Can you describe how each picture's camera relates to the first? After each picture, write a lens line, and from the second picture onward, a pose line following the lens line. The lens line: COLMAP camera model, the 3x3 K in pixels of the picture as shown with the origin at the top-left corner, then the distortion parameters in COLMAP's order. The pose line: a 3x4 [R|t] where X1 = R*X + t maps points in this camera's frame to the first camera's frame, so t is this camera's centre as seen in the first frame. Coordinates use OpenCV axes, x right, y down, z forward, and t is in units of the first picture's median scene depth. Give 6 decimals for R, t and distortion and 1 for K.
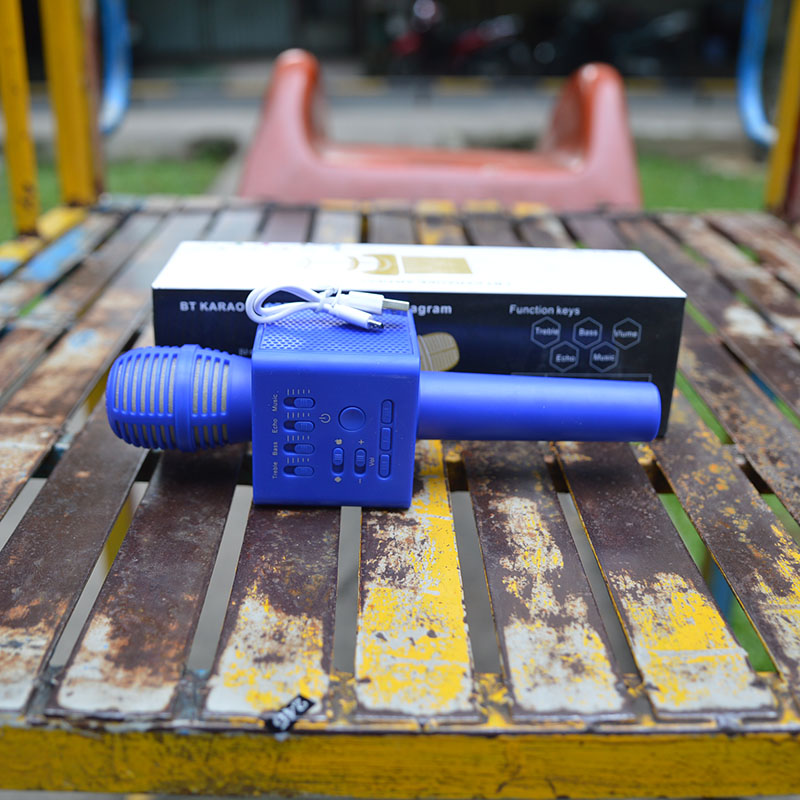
lens RADIAL K [[1014.3, 0, 400.0], [0, 1014.3, 400.0], [0, 0, 1]] dist [-0.083983, 0.037565]
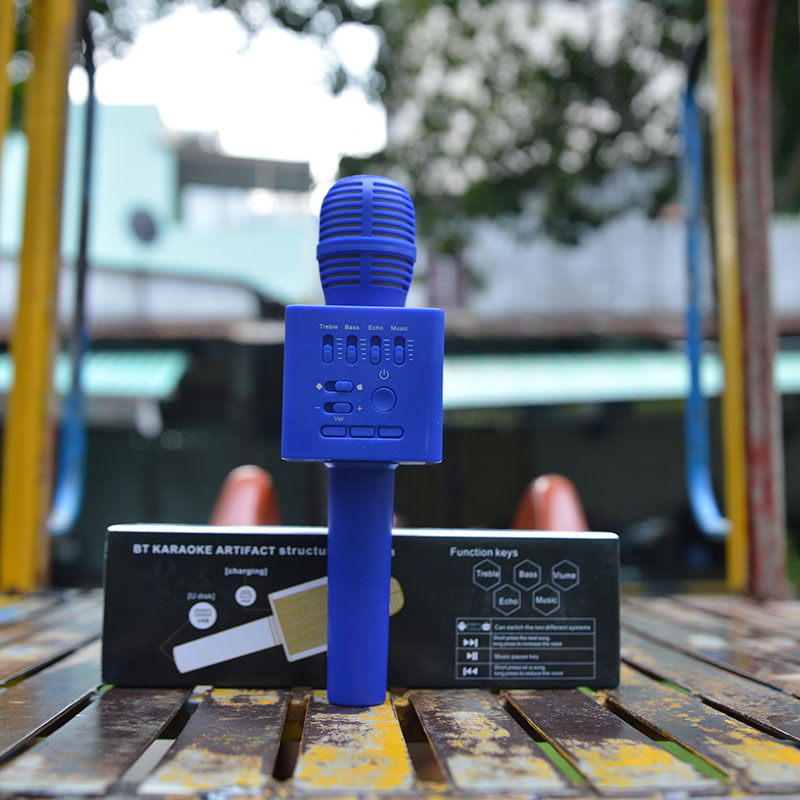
lens RADIAL K [[1172.9, 0, 400.0], [0, 1172.9, 400.0], [0, 0, 1]] dist [-0.030380, 0.046717]
pose [[0.999377, -0.012150, 0.033142, 0.018042], [0.027119, 0.865285, -0.500546, 0.377811], [-0.022595, 0.501133, 0.865075, -0.123468]]
